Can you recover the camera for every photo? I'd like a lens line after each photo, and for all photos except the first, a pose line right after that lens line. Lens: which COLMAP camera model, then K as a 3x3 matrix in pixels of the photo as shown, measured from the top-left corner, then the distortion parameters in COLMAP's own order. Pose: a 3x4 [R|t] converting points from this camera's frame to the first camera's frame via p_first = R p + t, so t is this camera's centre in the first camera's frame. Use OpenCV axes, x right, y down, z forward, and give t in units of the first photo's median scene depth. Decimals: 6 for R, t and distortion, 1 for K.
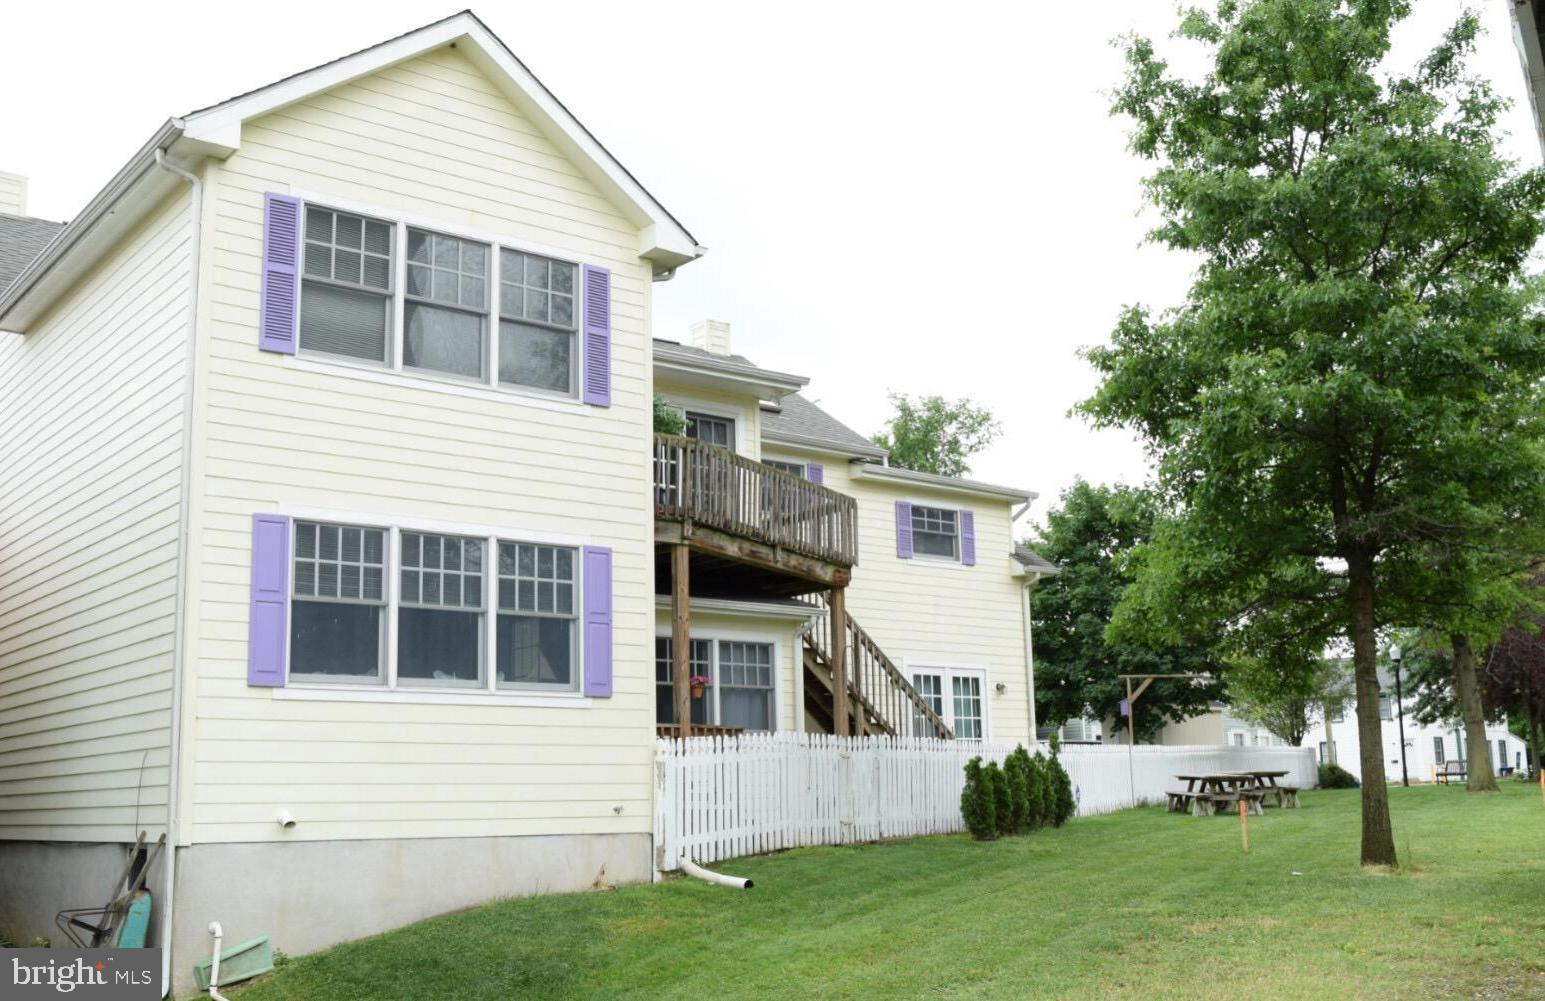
lens RADIAL K [[1582.6, 0, 767.8], [0, 1582.6, 534.4], [0, 0, 1]] dist [-0.013017, 0.002340]
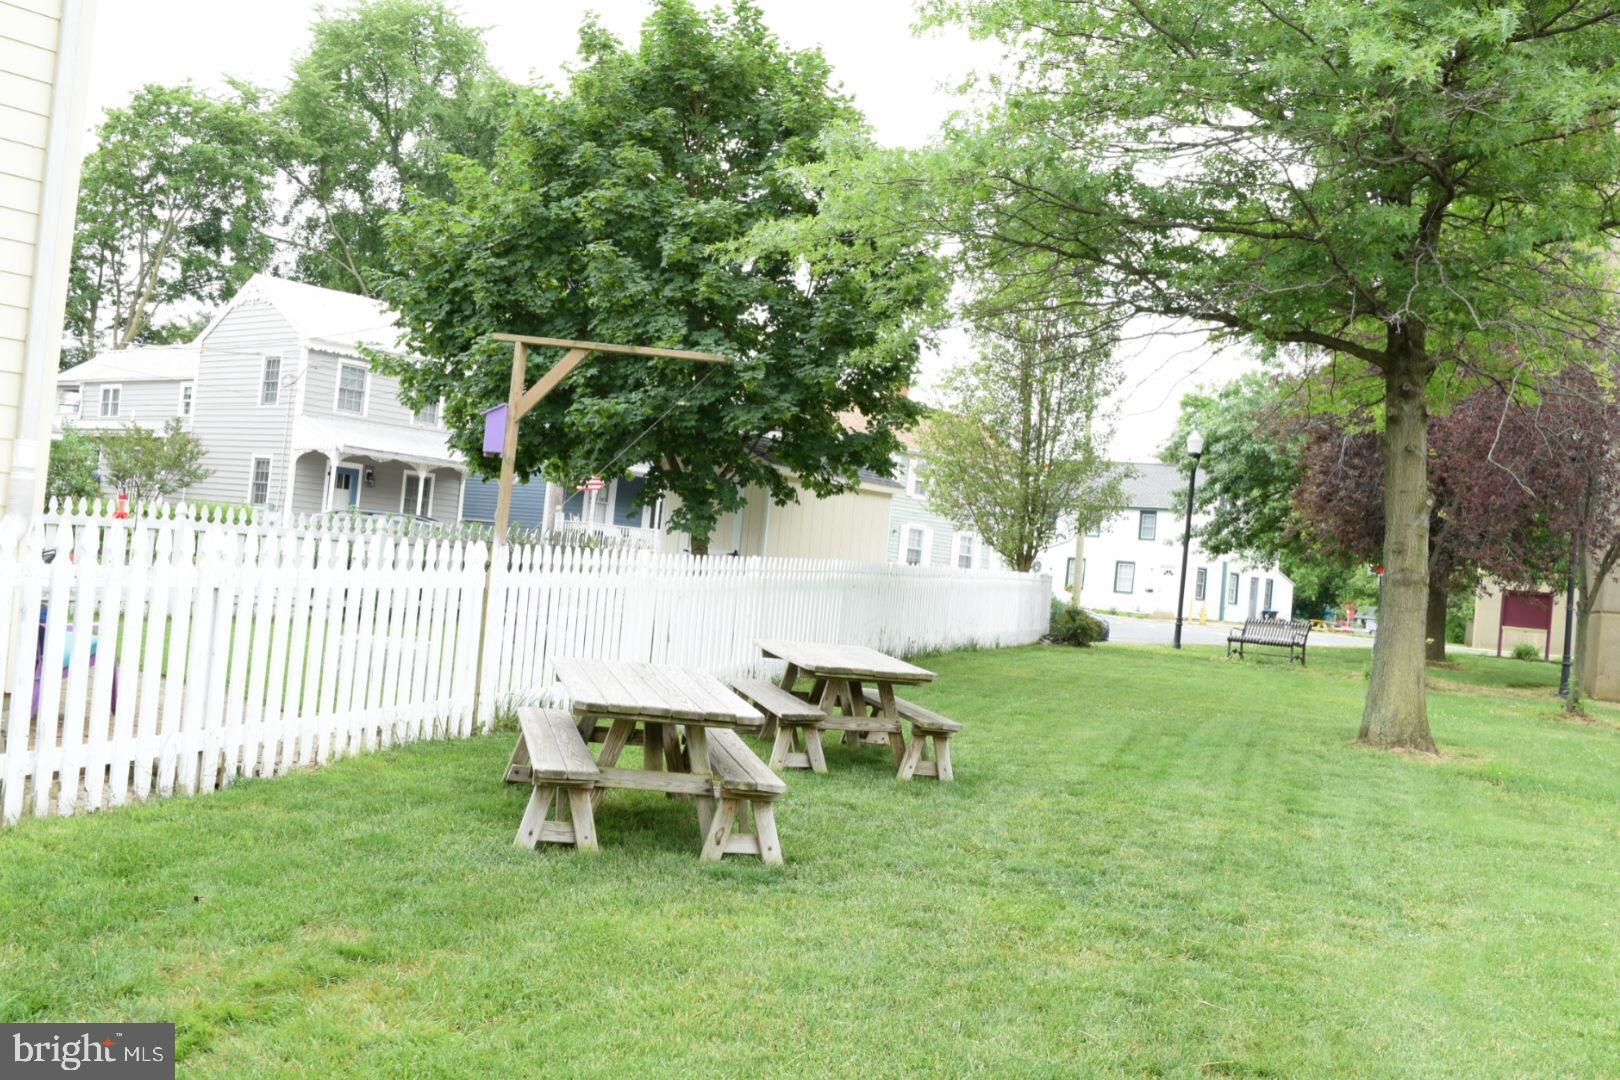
lens RADIAL K [[1587.7, 0, 814.4], [0, 1587.7, 561.6], [0, 0, 1]] dist [-0.054242, 0.018044]
pose [[0.978652, 0.110431, 0.173338, 0.445977], [-0.137607, 0.978518, 0.153516, 0.143709], [-0.152661, -0.174091, 0.972824, 1.246953]]
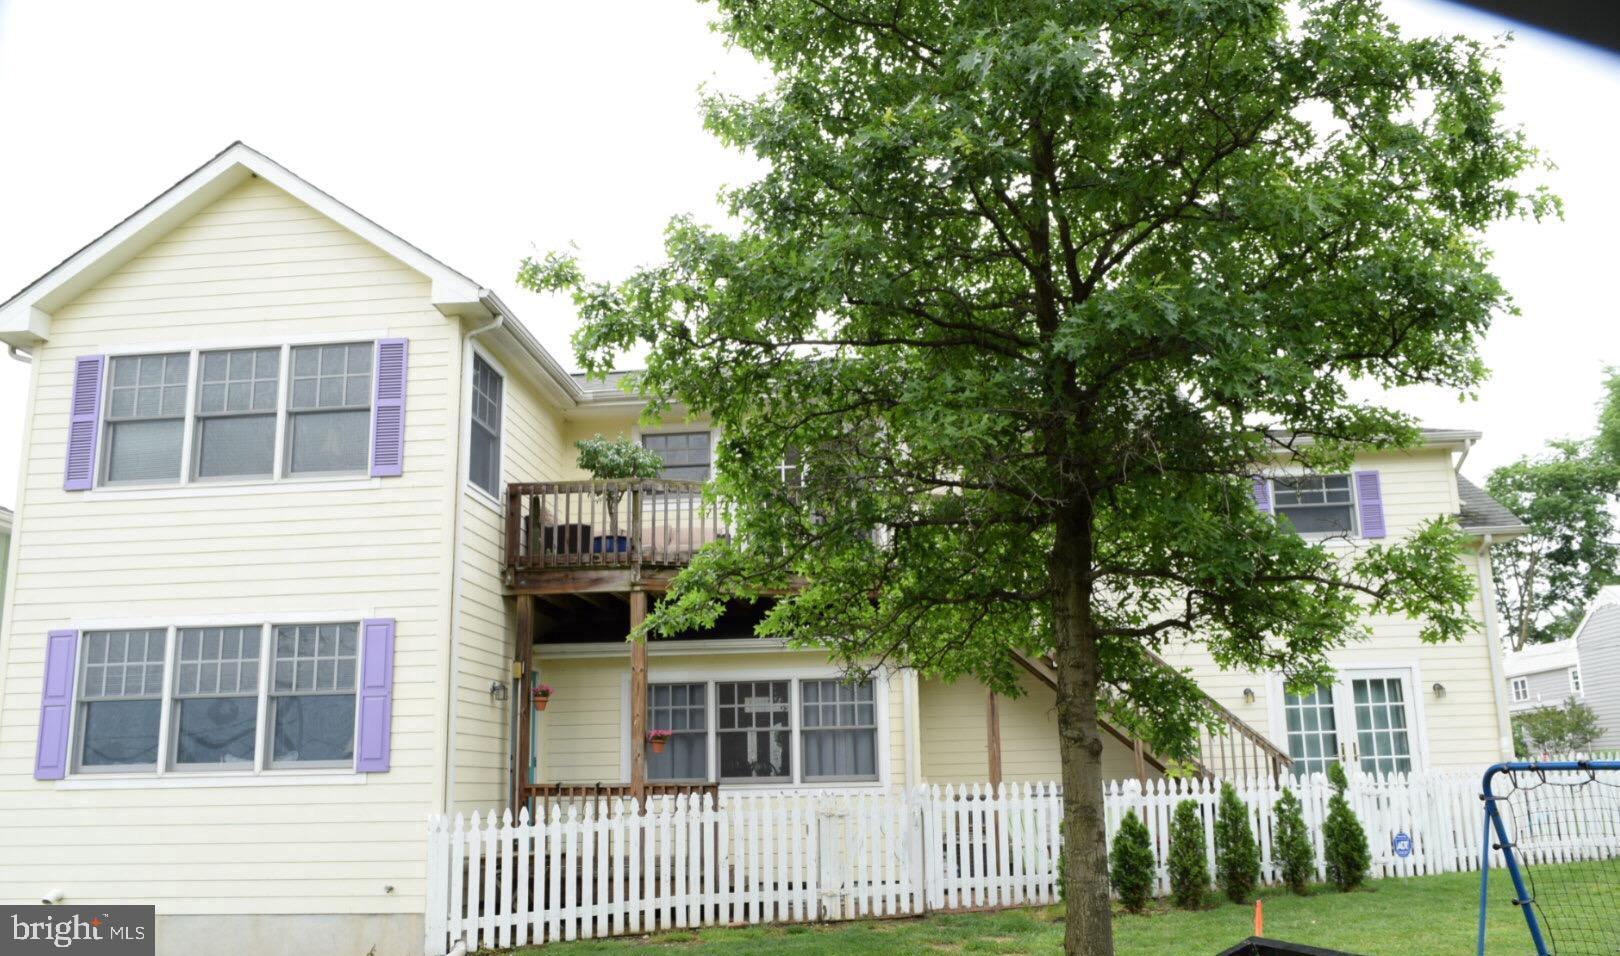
lens RADIAL K [[1264.2, 0, 814.0], [0, 1264.2, 527.9], [0, 0, 1]] dist [-0.007677, -0.003236]
pose [[0.724886, -0.135067, -0.675498, 0.609302], [0.124093, 0.990151, -0.064817, 0.035157], [0.677600, -0.036840, 0.734508, 0.581391]]
